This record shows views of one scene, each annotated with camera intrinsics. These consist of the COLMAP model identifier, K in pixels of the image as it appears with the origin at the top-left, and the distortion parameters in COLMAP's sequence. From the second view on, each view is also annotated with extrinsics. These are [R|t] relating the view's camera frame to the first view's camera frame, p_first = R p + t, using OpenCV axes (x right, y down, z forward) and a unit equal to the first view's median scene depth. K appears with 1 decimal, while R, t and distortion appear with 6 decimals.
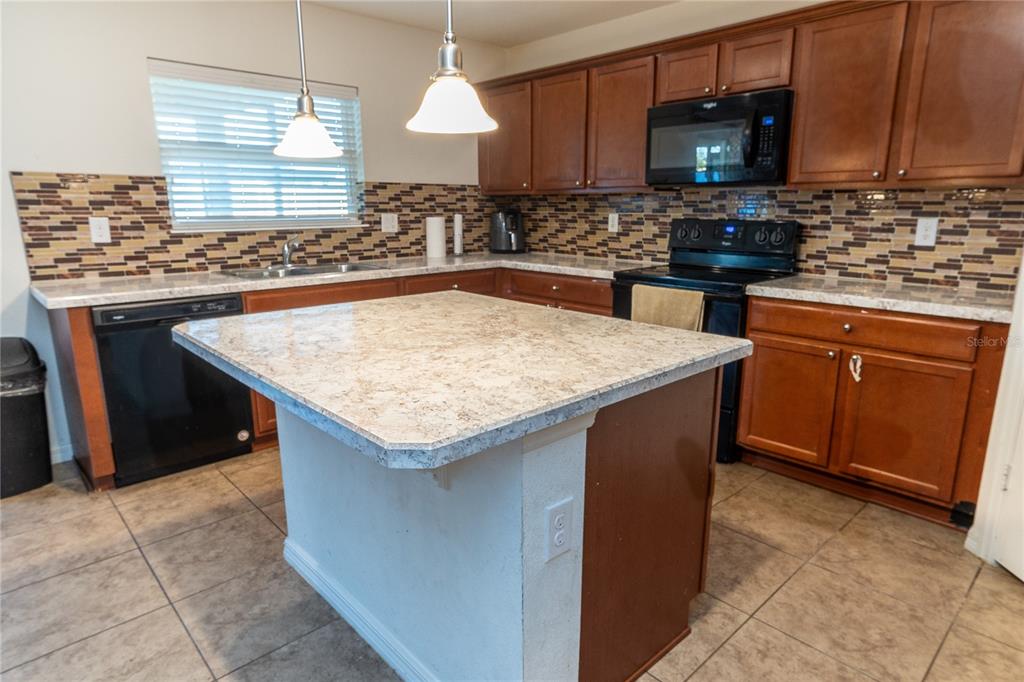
lens RADIAL K [[595.5, 0, 521.5], [0, 595.5, 341.0], [0, 0, 1]] dist [-0.018935, 0.019707]
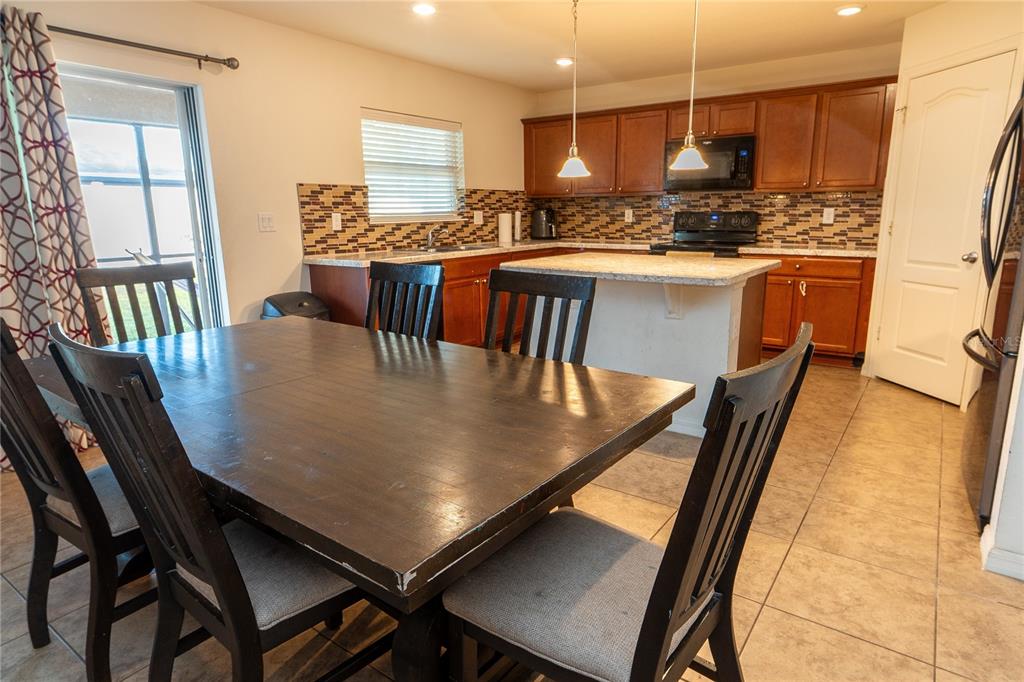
lens RADIAL K [[595.5, 0, 521.5], [0, 595.5, 341.0], [0, 0, 1]] dist [-0.018935, 0.019707]
pose [[0.981005, -0.051348, 0.187063, -0.516906], [0.052890, 0.998595, -0.003257, 0.133575], [-0.186633, 0.013089, 0.982343, -0.518855]]
